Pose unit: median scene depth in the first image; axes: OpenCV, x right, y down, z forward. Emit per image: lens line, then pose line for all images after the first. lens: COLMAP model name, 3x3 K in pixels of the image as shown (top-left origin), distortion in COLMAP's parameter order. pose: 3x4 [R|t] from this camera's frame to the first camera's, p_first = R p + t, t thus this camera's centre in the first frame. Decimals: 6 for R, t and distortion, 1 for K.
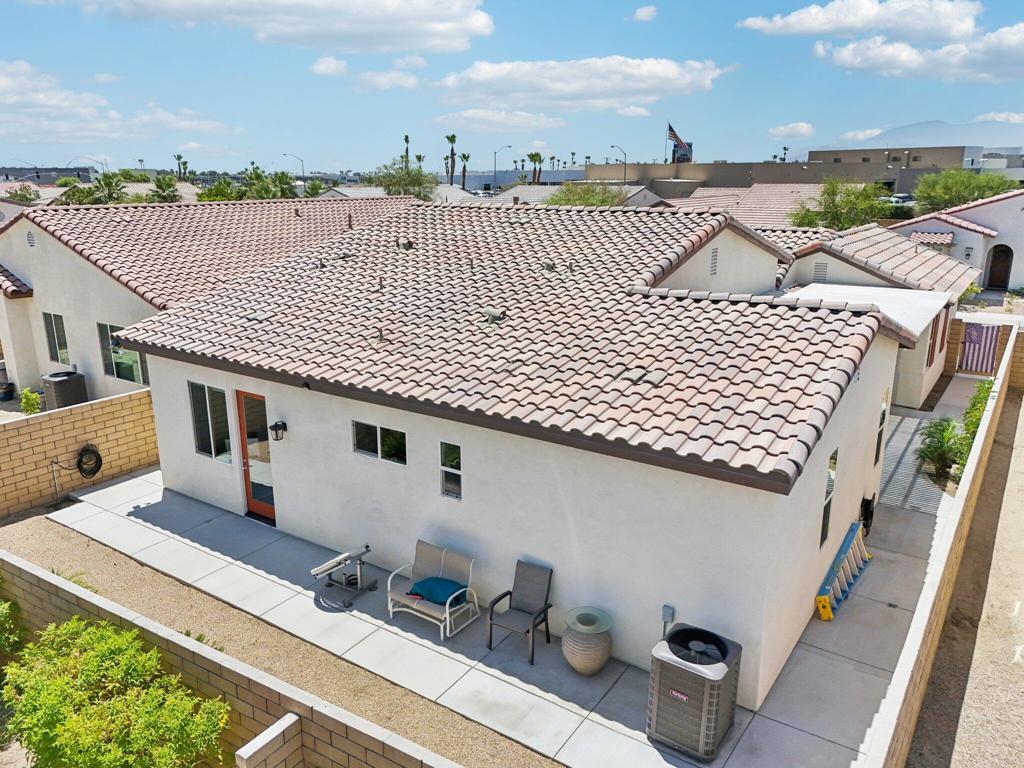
lens RADIAL K [[770.0, 0, 514.7], [0, 770.0, 382.7], [0, 0, 1]] dist [0.029524, -0.015528]
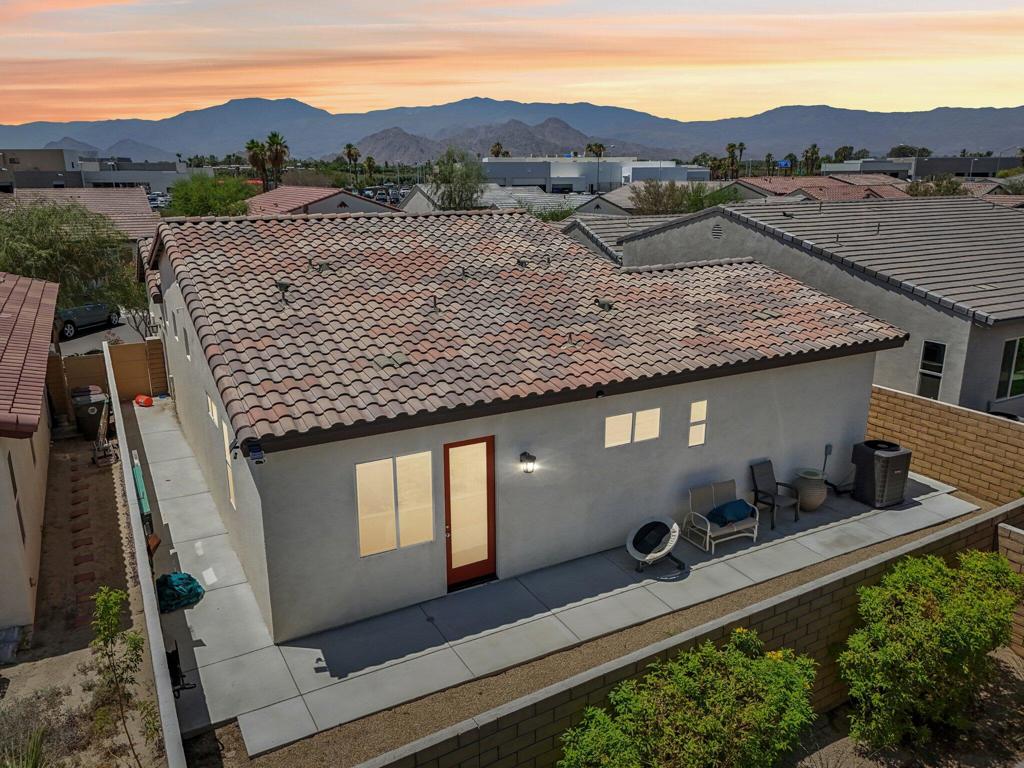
lens RADIAL K [[770.0, 0, 515.1], [0, 770.0, 386.0], [0, 0, 1]] dist [0.029524, -0.015528]
pose [[0.455682, -0.237500, 0.857874, -1.202938], [0.236166, 0.961467, 0.140734, -0.177836], [-0.858242, 0.138471, 0.494212, 0.604038]]
